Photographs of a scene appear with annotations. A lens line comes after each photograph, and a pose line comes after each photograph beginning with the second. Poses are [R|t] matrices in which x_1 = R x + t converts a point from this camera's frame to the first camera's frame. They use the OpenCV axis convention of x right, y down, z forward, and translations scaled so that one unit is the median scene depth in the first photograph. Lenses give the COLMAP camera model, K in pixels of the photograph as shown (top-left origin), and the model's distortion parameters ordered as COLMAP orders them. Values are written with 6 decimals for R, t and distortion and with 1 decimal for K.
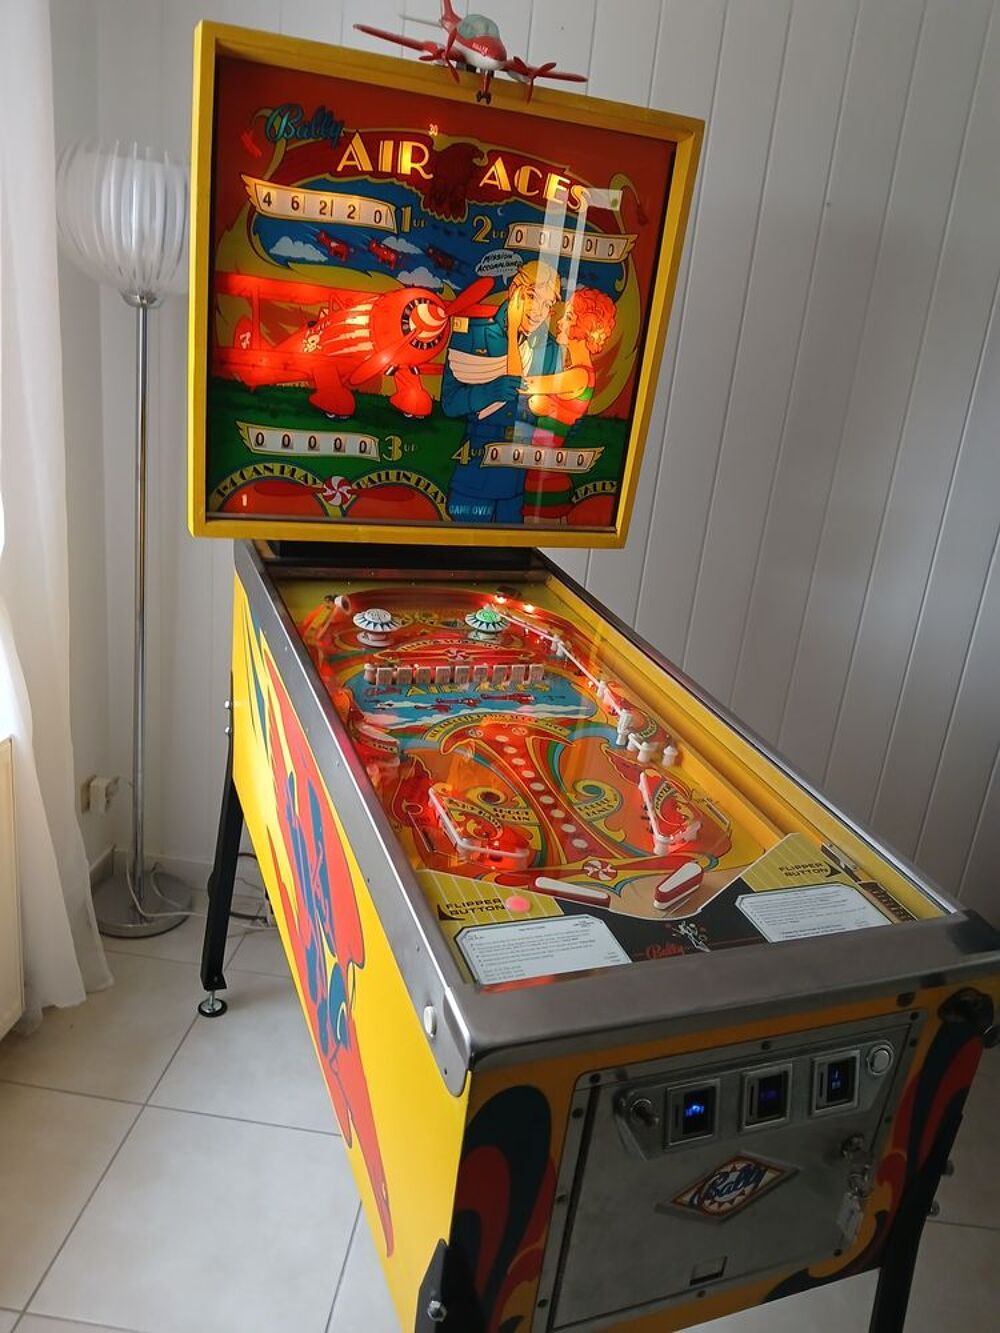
lens RADIAL K [[1026.8, 0, 510.6], [0, 1026.8, 679.9], [0, 0, 1]] dist [0.048996, -0.118523]
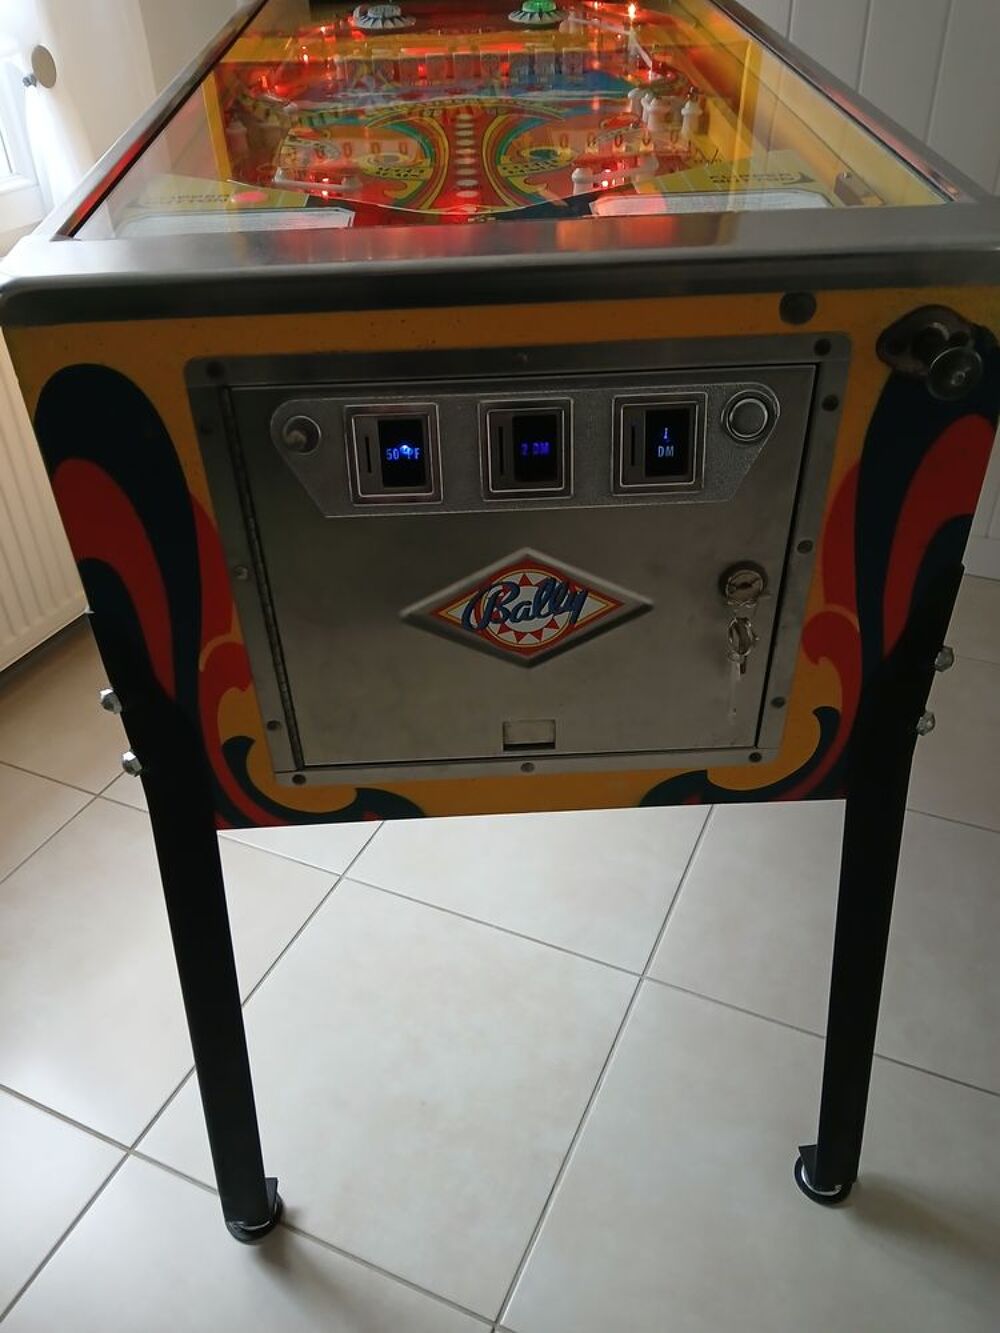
lens RADIAL K [[1026.8, 0, 512.2], [0, 1026.8, 688.3], [0, 0, 1]] dist [0.048996, -0.118523]
pose [[0.934048, 0.089461, -0.345763, 0.278505], [0.012649, 0.959227, 0.282354, 0.214368], [0.356924, -0.268106, 0.894832, 0.221639]]
